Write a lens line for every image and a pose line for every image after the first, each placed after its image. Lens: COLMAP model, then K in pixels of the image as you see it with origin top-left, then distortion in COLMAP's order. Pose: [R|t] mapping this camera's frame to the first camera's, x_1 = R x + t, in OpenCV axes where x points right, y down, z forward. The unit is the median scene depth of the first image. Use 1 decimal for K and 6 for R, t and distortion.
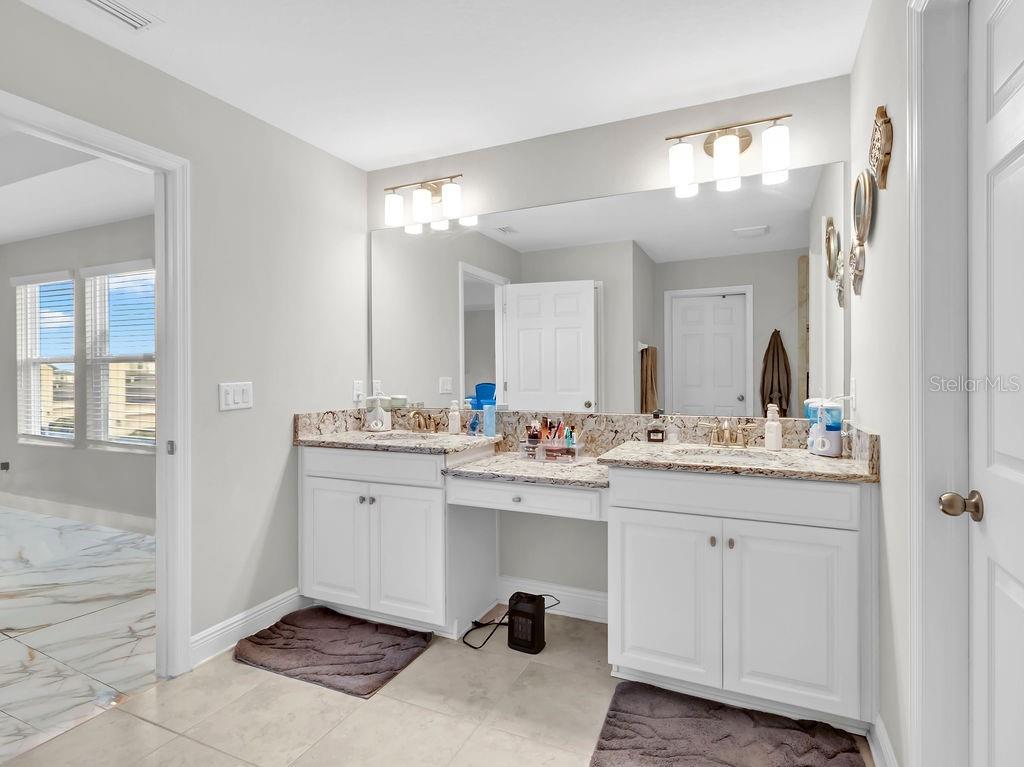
lens RADIAL K [[546.7, 0, 518.6], [0, 546.7, 379.2], [0, 0, 1]] dist [0.005718, 0.000069]
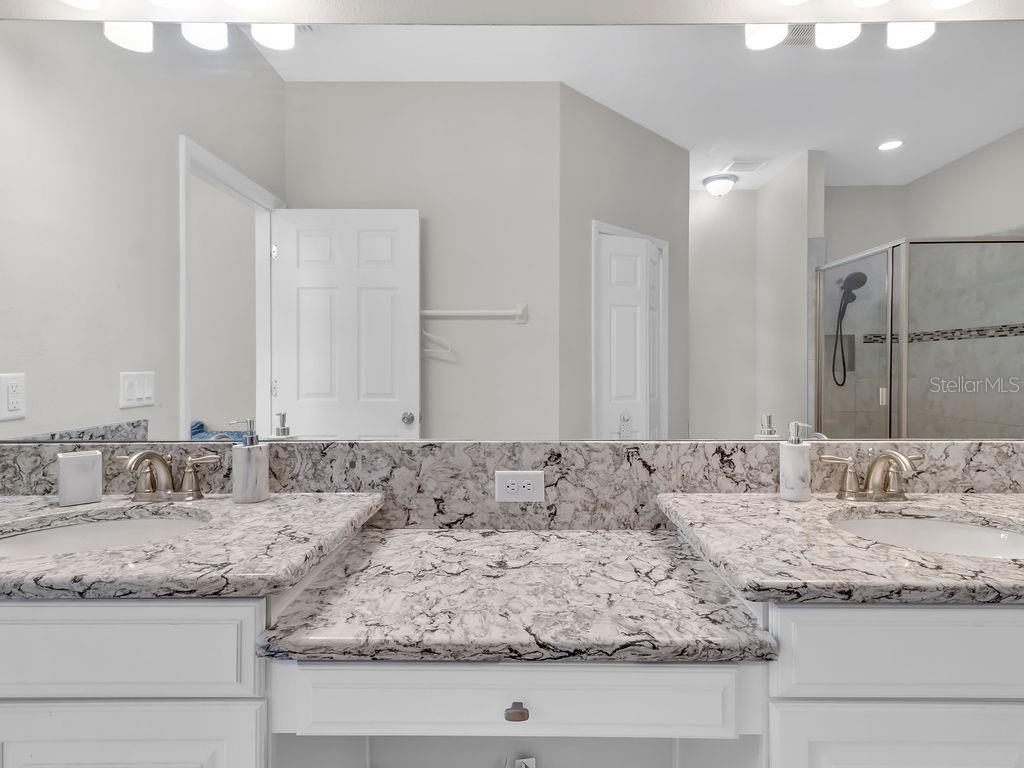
lens RADIAL K [[546.7, 0, 518.6], [0, 546.7, 379.7], [0, 0, 1]] dist [0.005718, 0.000069]
pose [[0.891105, 0.014877, 0.453554, -0.130611], [-0.018219, 0.999830, 0.002999, 0.003614], [-0.453432, -0.010936, 0.891224, 0.549349]]
